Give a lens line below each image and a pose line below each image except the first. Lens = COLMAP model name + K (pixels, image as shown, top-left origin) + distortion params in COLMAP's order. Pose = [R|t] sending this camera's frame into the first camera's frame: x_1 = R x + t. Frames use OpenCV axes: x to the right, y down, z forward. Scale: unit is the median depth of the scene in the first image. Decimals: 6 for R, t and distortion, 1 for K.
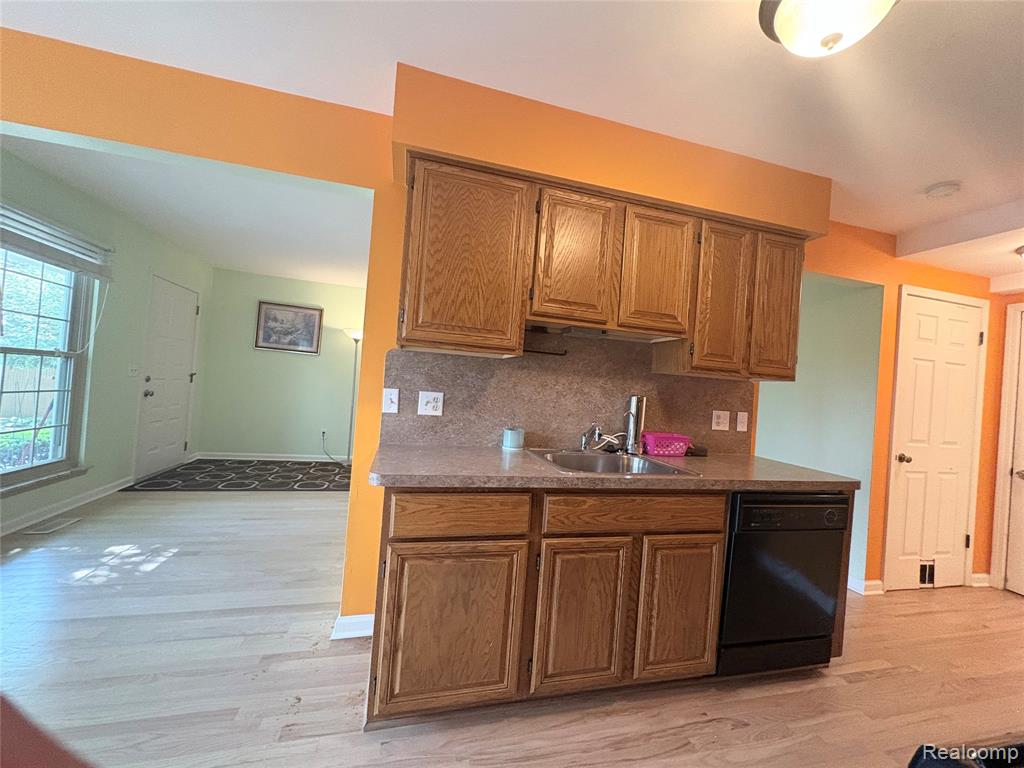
lens RADIAL K [[407.5, 0, 511.3], [0, 407.5, 383.1], [0, 0, 1]] dist [-0.000155, 0.000672]
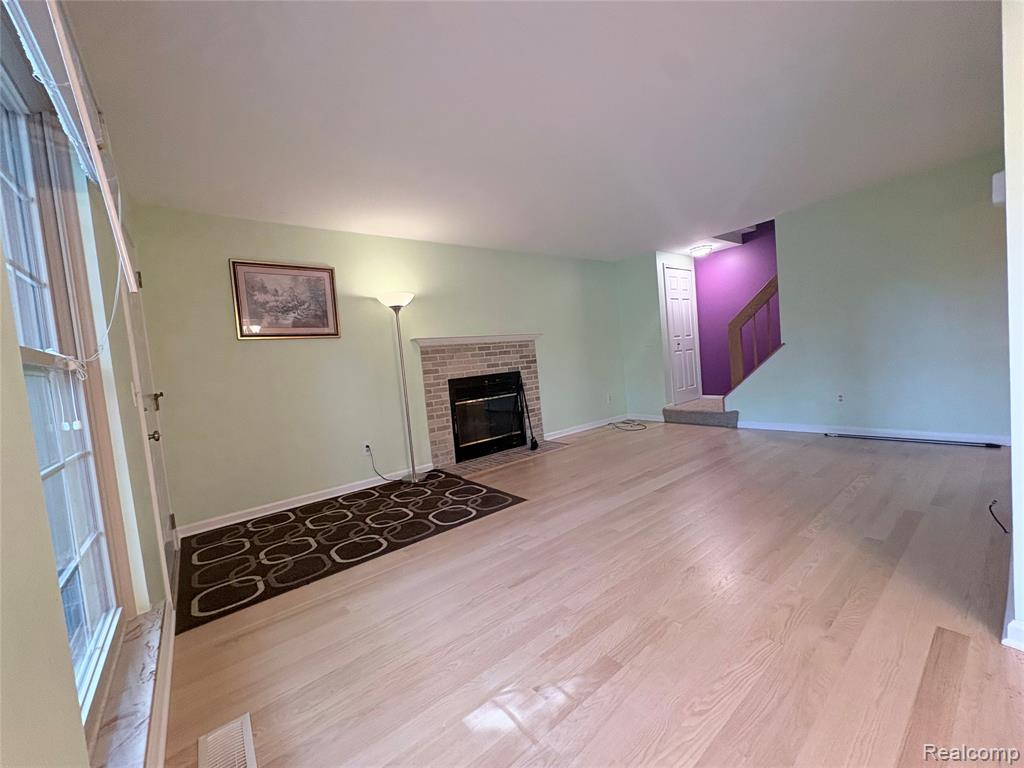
lens RADIAL K [[407.5, 0, 511.3], [0, 407.5, 383.1], [0, 0, 1]] dist [-0.000155, 0.000672]
pose [[0.906508, -0.179174, 0.382284, -1.210467], [0.154644, 0.983466, 0.094237, -0.033938], [-0.392848, -0.026309, 0.919227, 0.645777]]
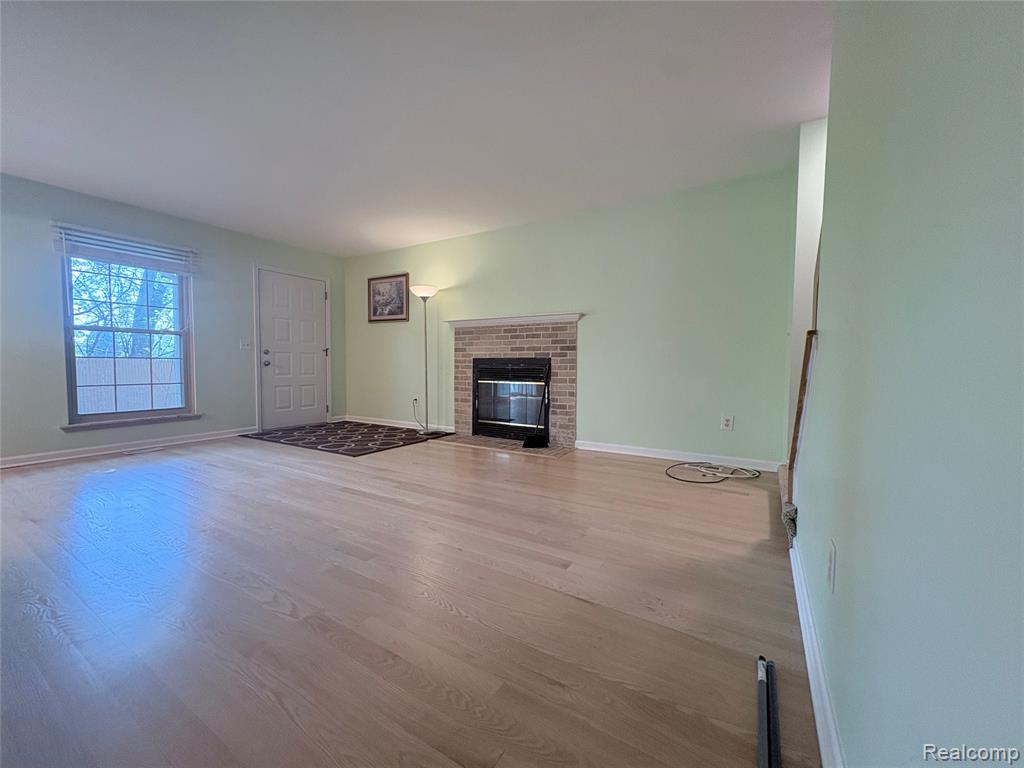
lens RADIAL K [[407.5, 0, 511.3], [0, 407.5, 383.1], [0, 0, 1]] dist [-0.000155, 0.000672]
pose [[0.688064, -0.036472, -0.724733, 1.021865], [0.052857, 0.998602, -0.000071, 0.235046], [0.723722, -0.038258, 0.689030, 1.230549]]
